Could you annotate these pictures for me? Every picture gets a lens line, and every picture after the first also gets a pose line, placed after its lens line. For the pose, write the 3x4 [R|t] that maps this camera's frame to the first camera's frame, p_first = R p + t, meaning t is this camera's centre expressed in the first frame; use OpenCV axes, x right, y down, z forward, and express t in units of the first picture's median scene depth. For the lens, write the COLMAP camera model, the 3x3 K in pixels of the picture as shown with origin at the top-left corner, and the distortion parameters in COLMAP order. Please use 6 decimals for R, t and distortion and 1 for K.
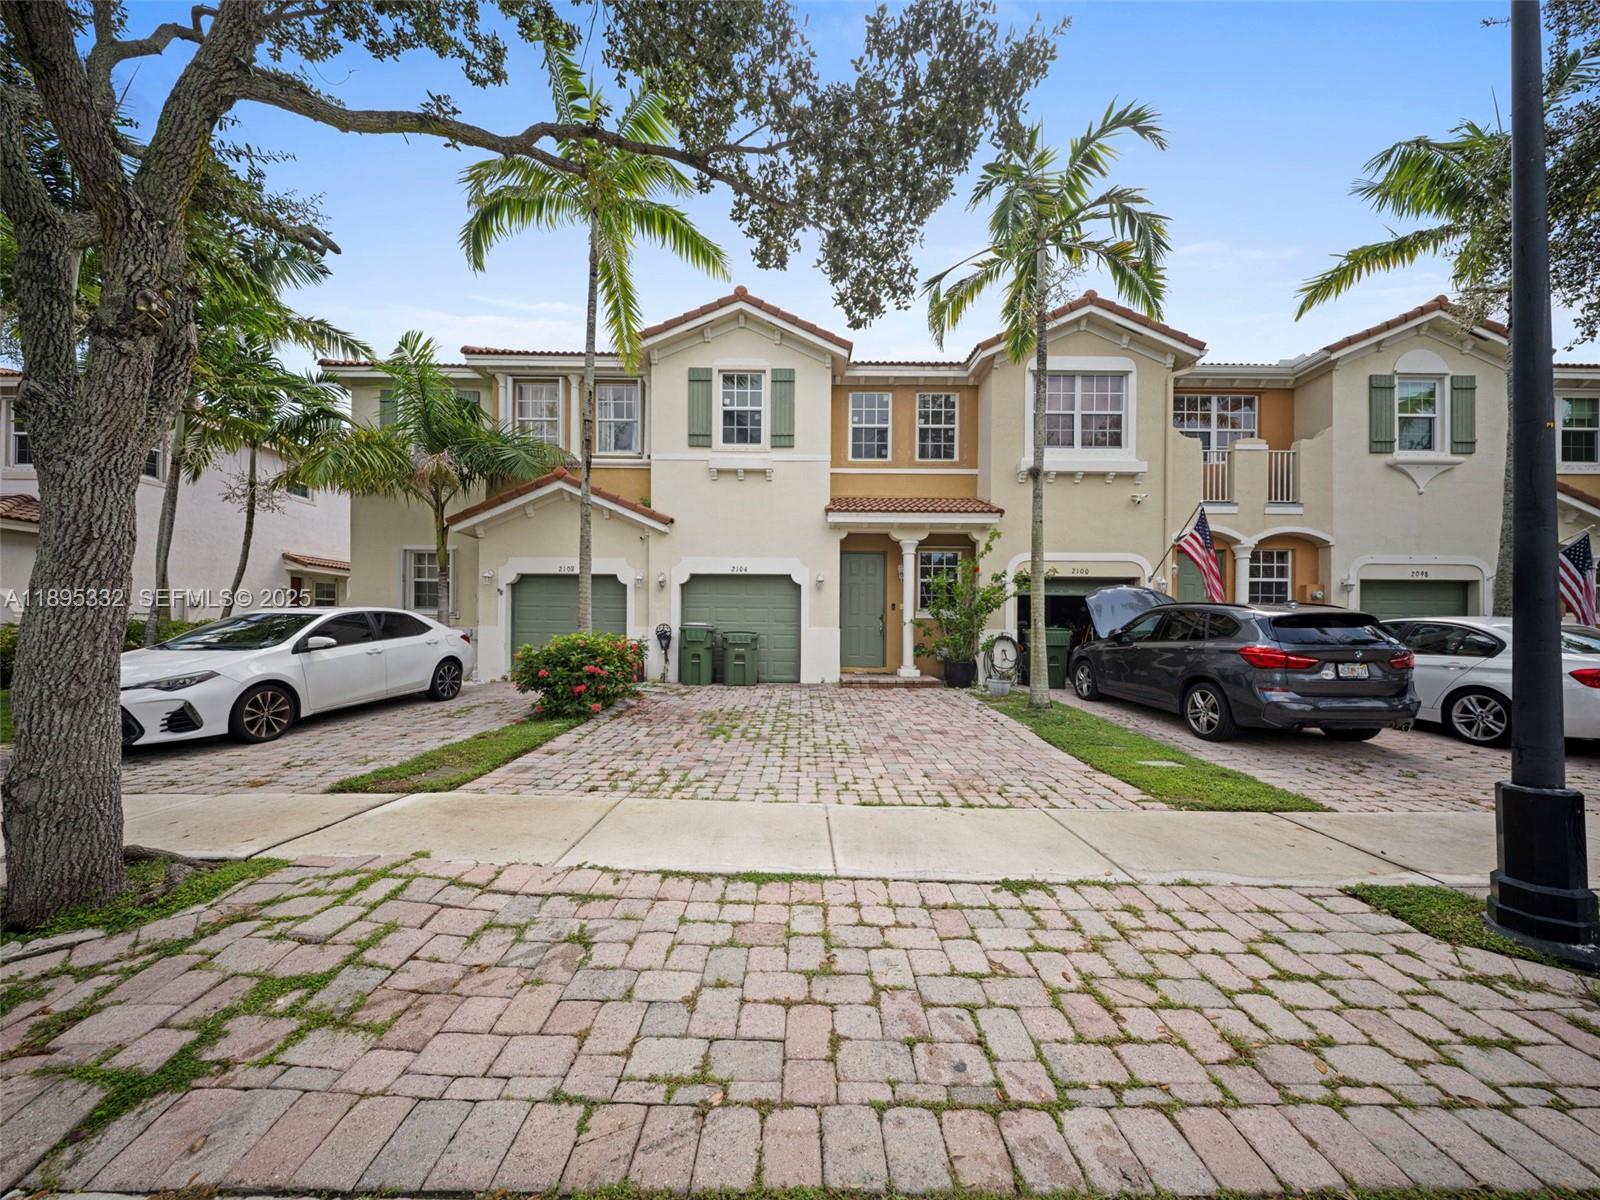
lens RADIAL K [[537.0, 0, 800.1], [0, 537.0, 632.0], [0, 0, 1]] dist [0.002950, -0.002856]
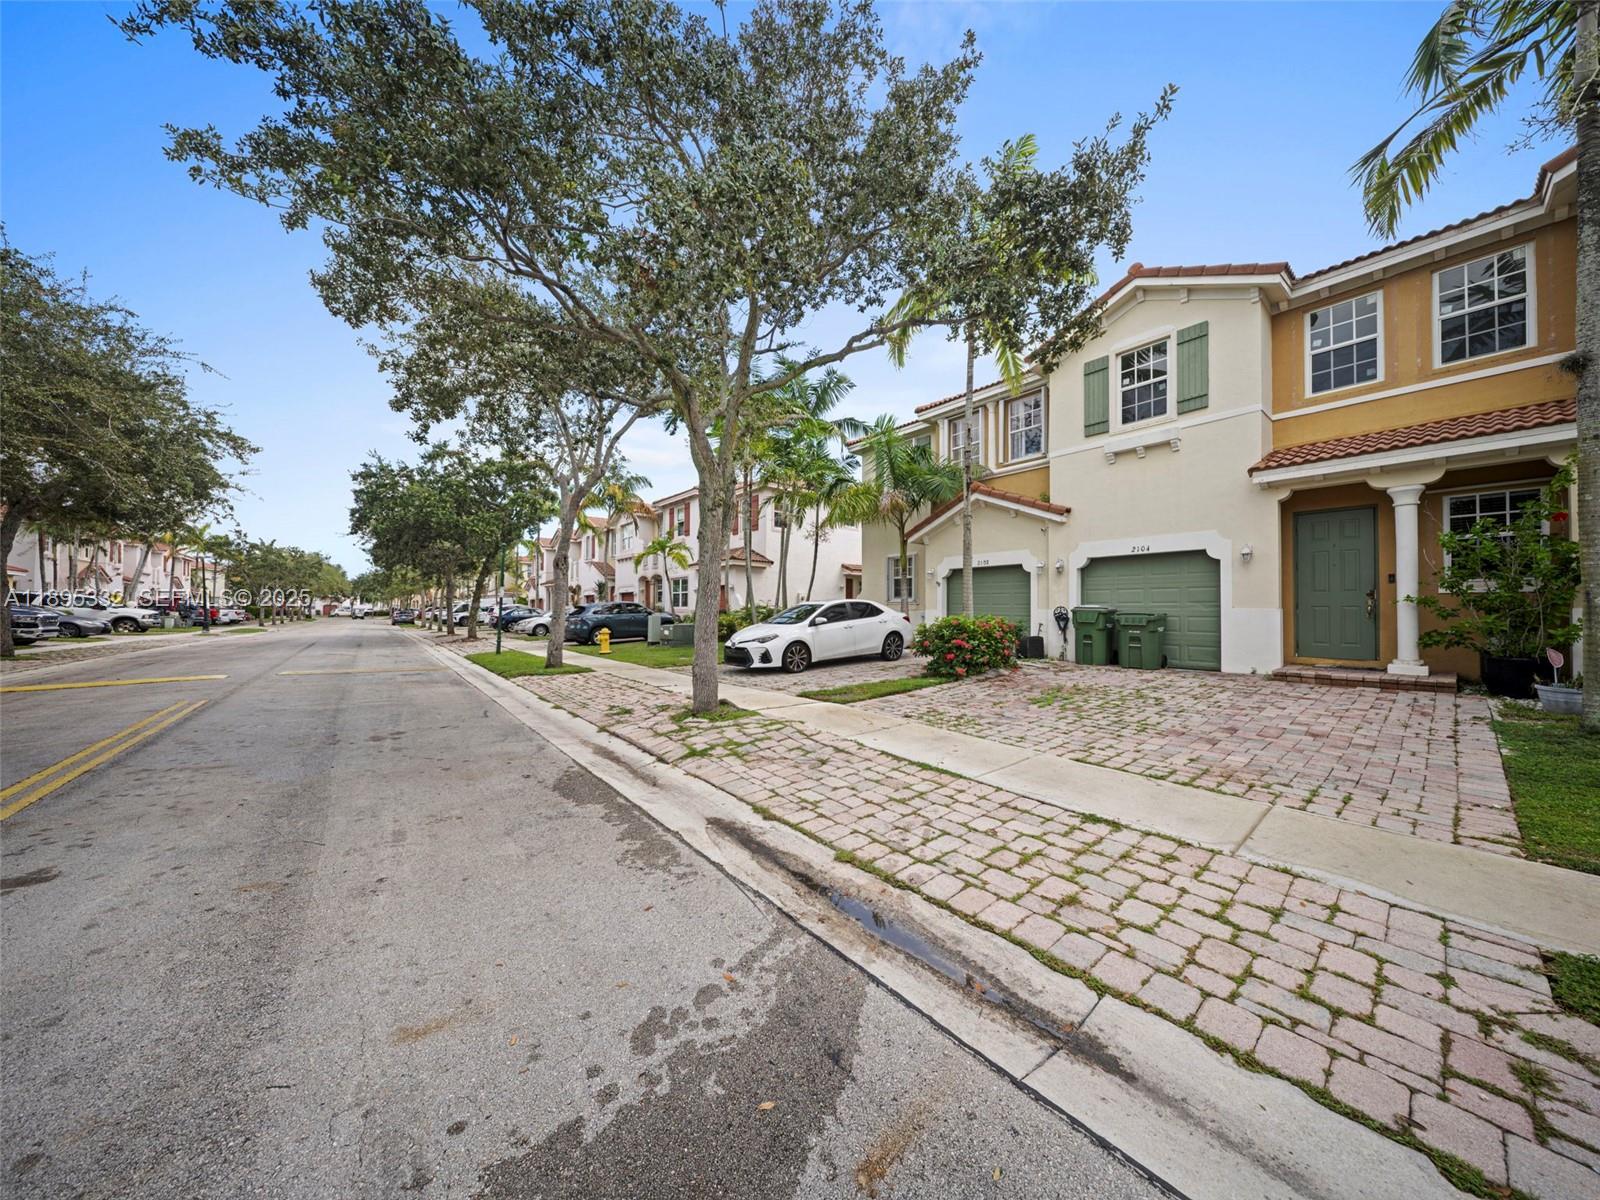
lens RADIAL K [[530.4, 0, 800.0], [0, 530.4, 600.0], [0, 0, 1]] dist [-0.000869, -0.002127]
pose [[0.622639, -0.023580, -0.782154, 0.521658], [0.002673, 0.999604, -0.028007, 0.000512], [0.782505, 0.015348, 0.622455, -0.163402]]
